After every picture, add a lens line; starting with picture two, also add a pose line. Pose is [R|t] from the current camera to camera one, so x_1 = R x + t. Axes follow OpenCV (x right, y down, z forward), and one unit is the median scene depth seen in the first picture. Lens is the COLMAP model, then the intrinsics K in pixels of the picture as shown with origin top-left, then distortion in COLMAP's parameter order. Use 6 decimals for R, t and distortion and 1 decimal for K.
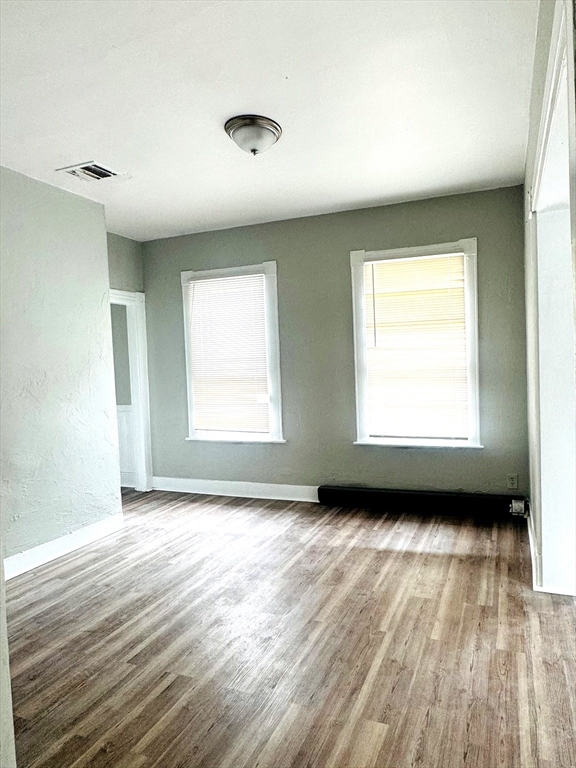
lens RADIAL K [[456.0, 0, 349.5], [0, 456.0, 382.0], [0, 0, 1]] dist [-0.002619, 0.001208]
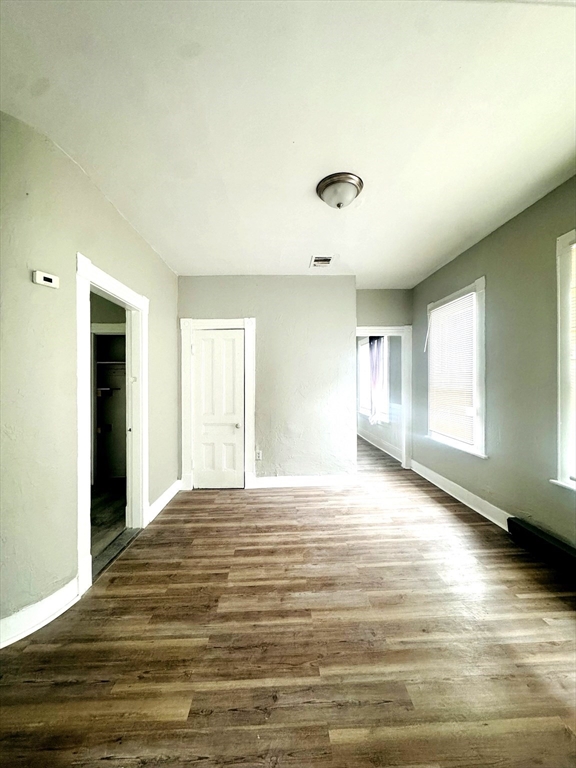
lens RADIAL K [[304.6, 0, 288.0], [0, 304.6, 384.0], [0, 0, 1]] dist [-0.001518, 0.000431]
pose [[0.360529, 0.034805, -0.932098, 0.449682], [-0.039491, 0.998977, 0.022027, -0.037295], [0.931912, 0.028868, 0.361535, 0.517470]]
